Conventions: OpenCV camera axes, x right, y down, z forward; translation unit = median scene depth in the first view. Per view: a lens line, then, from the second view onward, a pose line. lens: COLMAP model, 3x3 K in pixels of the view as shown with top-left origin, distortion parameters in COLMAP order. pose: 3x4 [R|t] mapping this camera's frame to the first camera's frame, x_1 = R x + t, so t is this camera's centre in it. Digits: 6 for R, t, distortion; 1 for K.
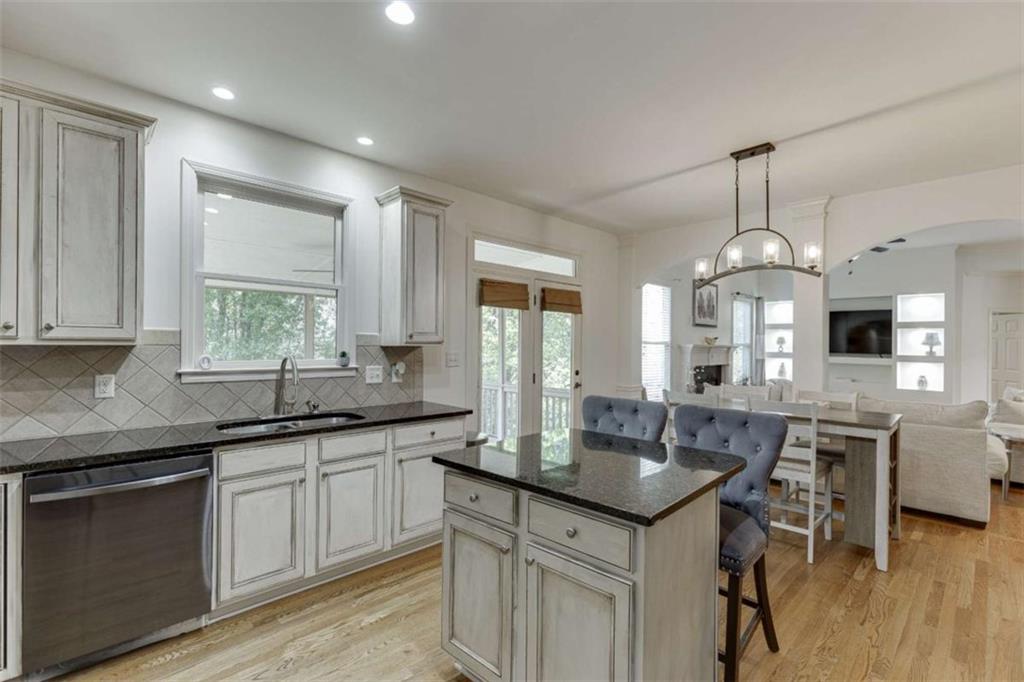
lens RADIAL K [[455.1, 0, 522.9], [0, 455.1, 342.0], [0, 0, 1]] dist [0.009336, 0.000395]
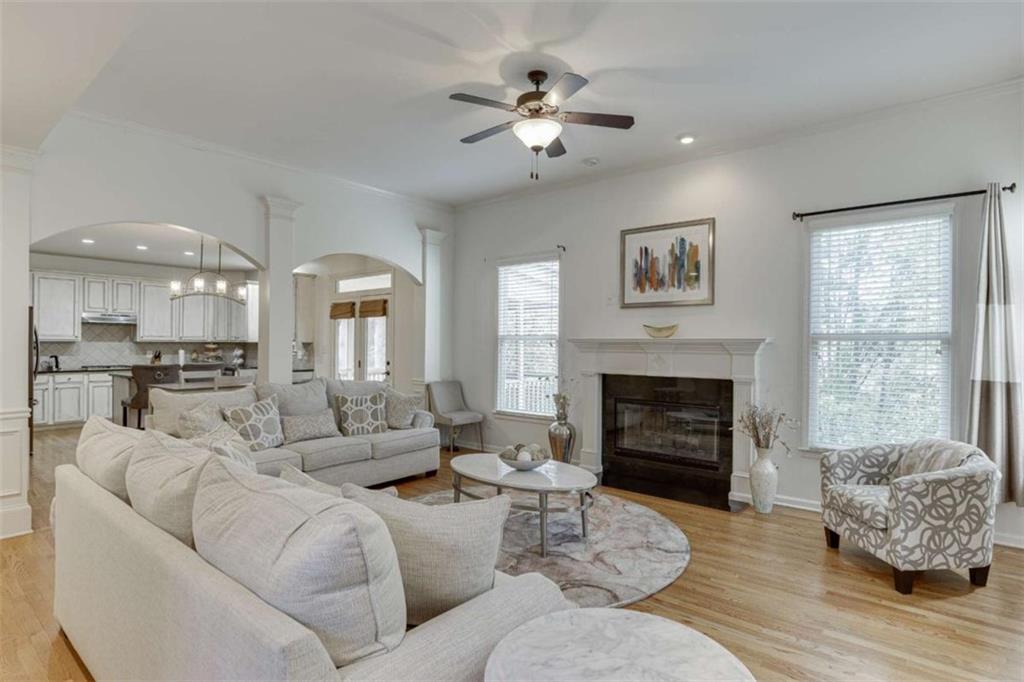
lens RADIAL K [[509.8, 0, 524.8], [0, 509.8, 345.0], [0, 0, 1]] dist [-0.005264, -0.001253]
pose [[0.130268, -0.014108, -0.991378, 1.006113], [-0.003060, 0.999888, -0.014631, 0.023932], [0.991474, 0.004939, 0.130210, 0.765721]]
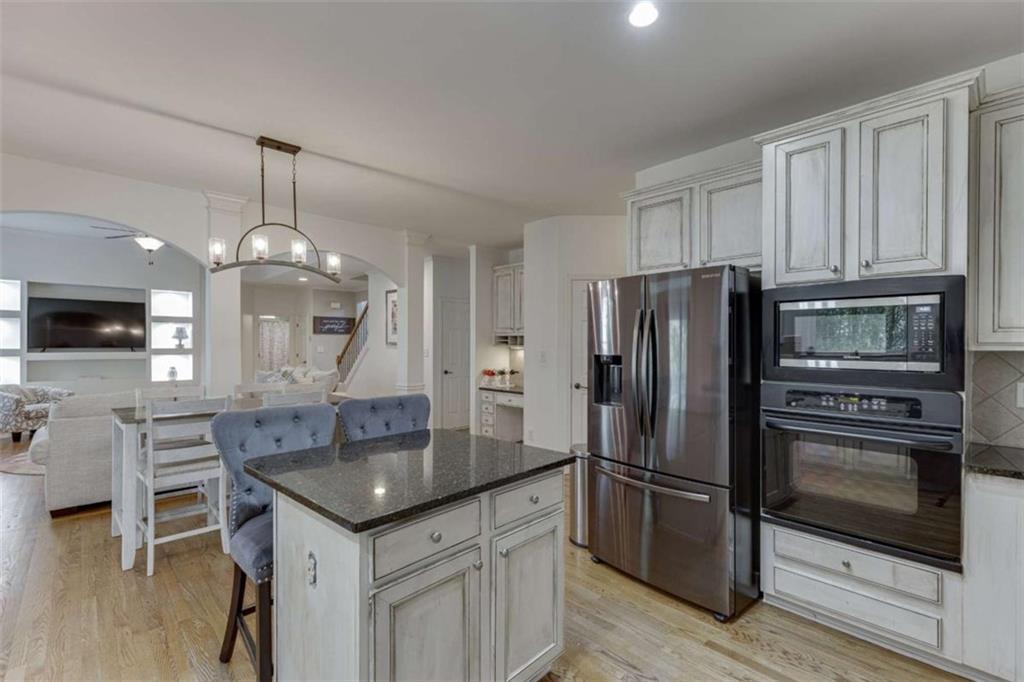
lens RADIAL K [[455.1, 0, 511.1], [0, 455.1, 346.5], [0, 0, 1]] dist [0.009336, 0.000395]
pose [[0.028799, -0.021558, 0.999353, -0.189503], [-0.004440, 0.999755, 0.021694, -0.001389], [-0.999575, -0.005061, 0.028696, 0.181060]]
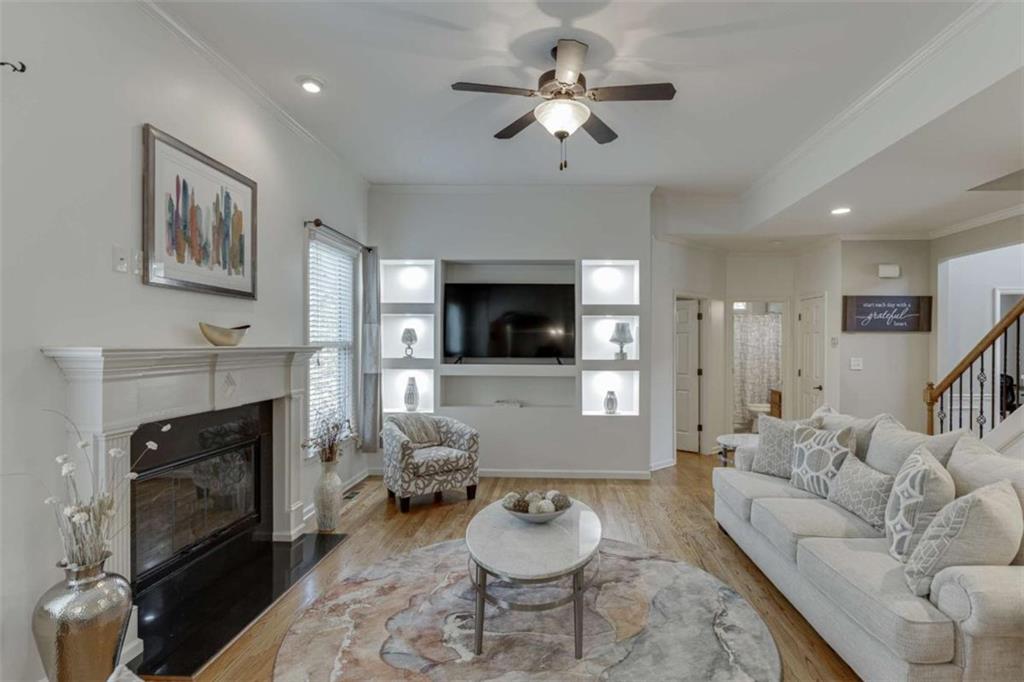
lens RADIAL K [[537.7, 0, 546.4], [0, 537.7, 341.8], [0, 0, 1]] dist [0.002447, 0.000006]
pose [[0.718040, -0.006911, 0.695967, 0.309762], [0.005729, 0.999976, 0.004018, 0.002347], [-0.695978, 0.001102, 0.718062, 0.557735]]
